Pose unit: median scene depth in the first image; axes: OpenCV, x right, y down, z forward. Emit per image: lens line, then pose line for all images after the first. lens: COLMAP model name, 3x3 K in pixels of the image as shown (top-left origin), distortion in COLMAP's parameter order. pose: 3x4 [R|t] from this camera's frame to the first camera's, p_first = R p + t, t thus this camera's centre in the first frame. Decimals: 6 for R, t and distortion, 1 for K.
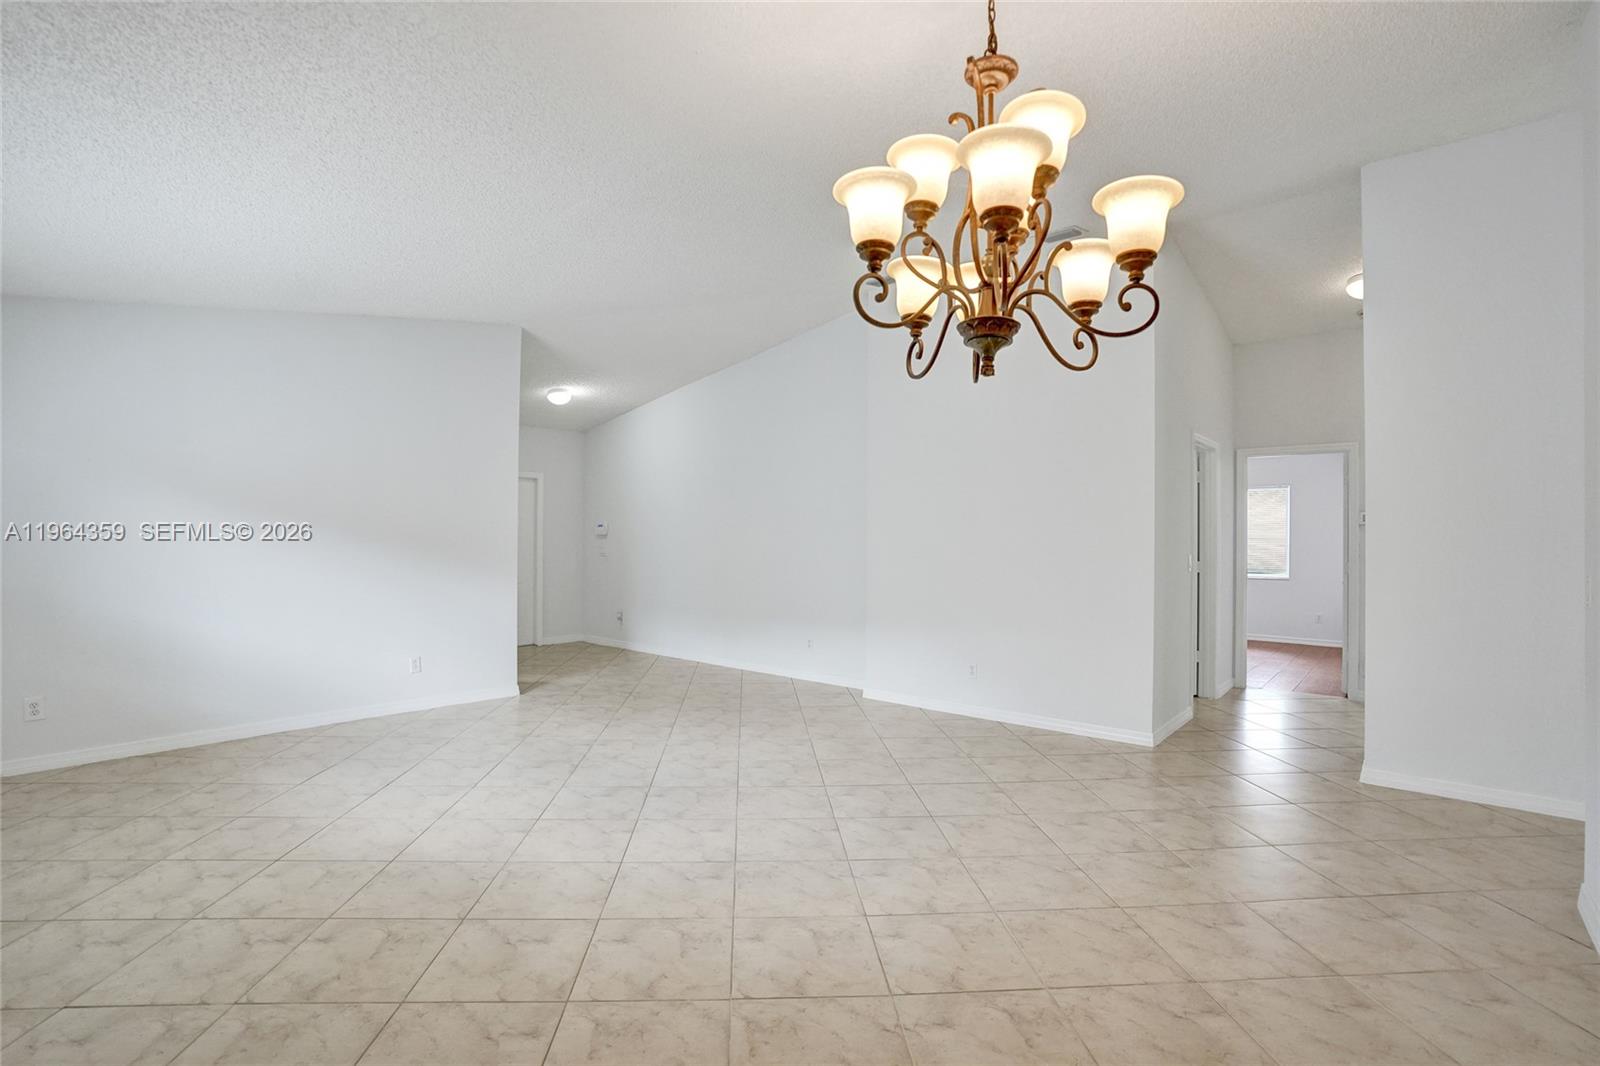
lens RADIAL K [[737.2, 0, 800.0], [0, 737.2, 533.0], [0, 0, 1]] dist [-0.056058, 0.024251]
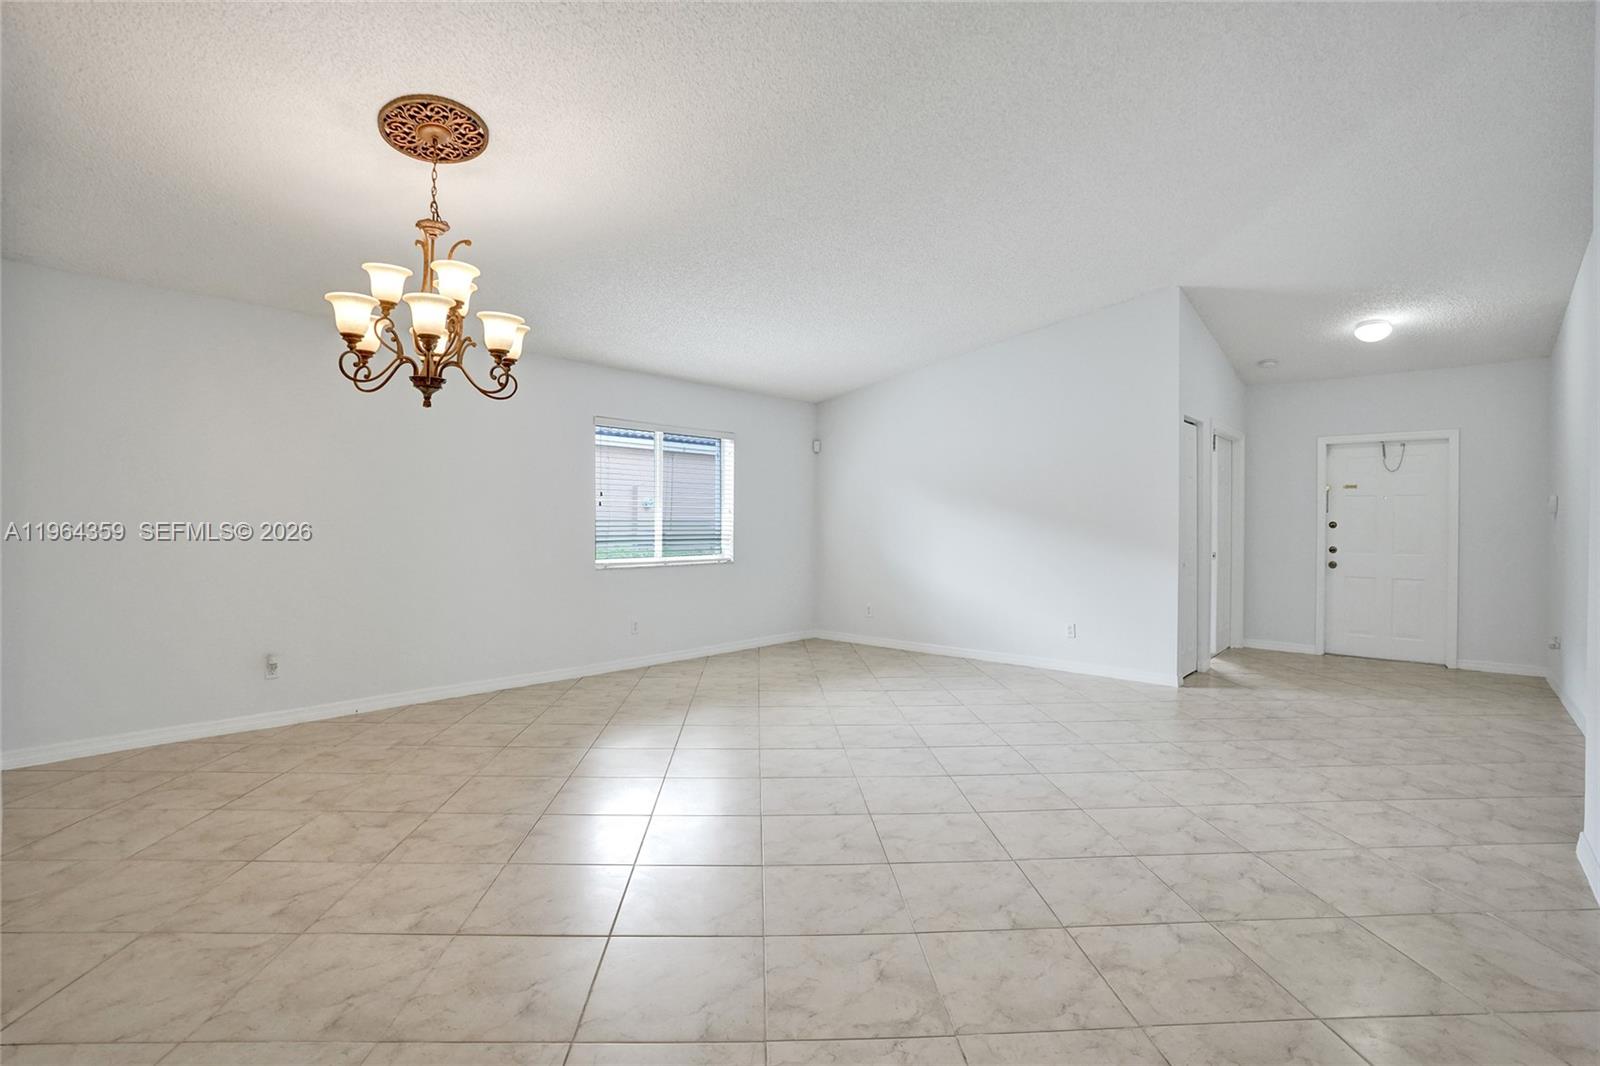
lens RADIAL K [[737.2, 0, 800.0], [0, 737.2, 533.0], [0, 0, 1]] dist [-0.056058, 0.024251]
pose [[-0.009318, 0.005997, -0.999939, 1.006336], [0.004736, 0.999971, 0.005953, 0.032584], [0.999945, -0.004680, -0.009346, 0.963208]]
